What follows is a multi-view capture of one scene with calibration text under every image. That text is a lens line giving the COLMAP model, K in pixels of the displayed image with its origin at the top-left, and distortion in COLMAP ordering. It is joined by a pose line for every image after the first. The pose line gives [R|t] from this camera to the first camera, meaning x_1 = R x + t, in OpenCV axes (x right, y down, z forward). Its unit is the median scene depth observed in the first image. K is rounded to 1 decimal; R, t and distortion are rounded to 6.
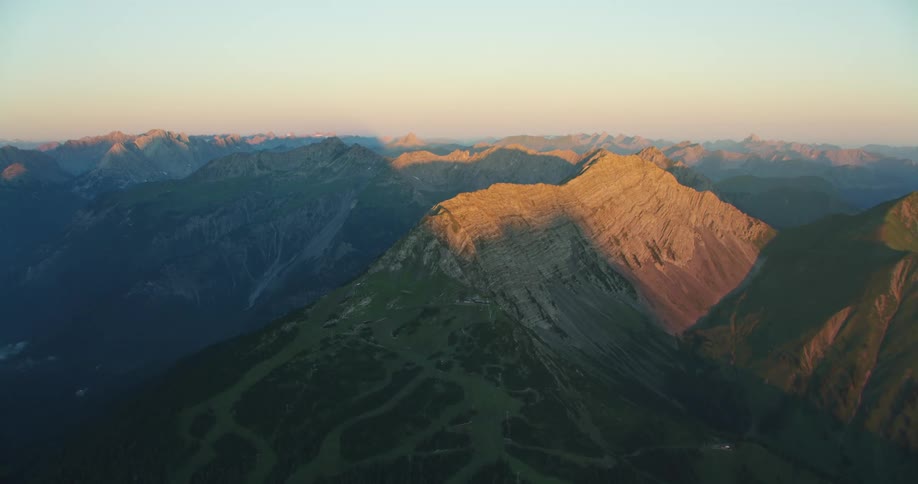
lens RADIAL K [[911.4, 0, 461.3], [0, 911.4, 253.9], [0, 0, 1]] dist [-0.173280, 0.023662]
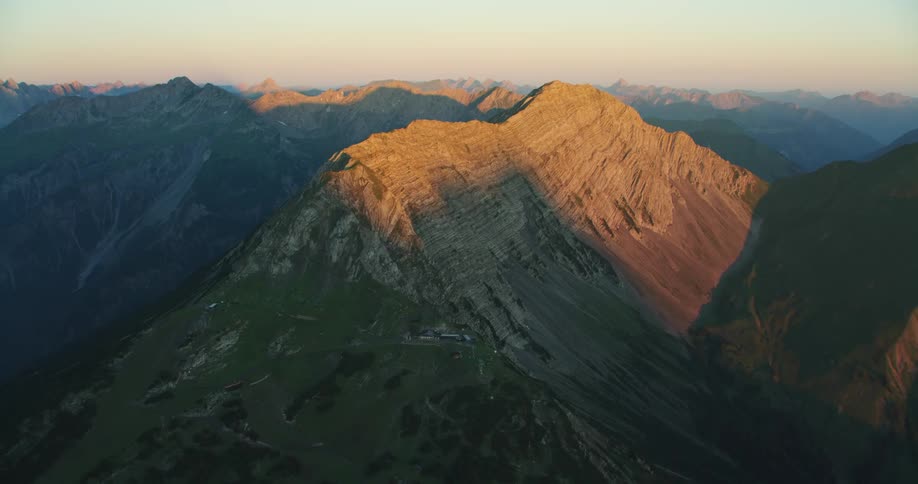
lens RADIAL K [[911.4, 0, 461.3], [0, 911.4, 253.9], [0, 0, 1]] dist [-0.173280, 0.023662]
pose [[0.988041, -0.027347, 0.151746, -0.033870], [0.018809, 0.998173, 0.057417, -0.016264], [-0.153039, -0.053876, 0.986751, 0.321616]]
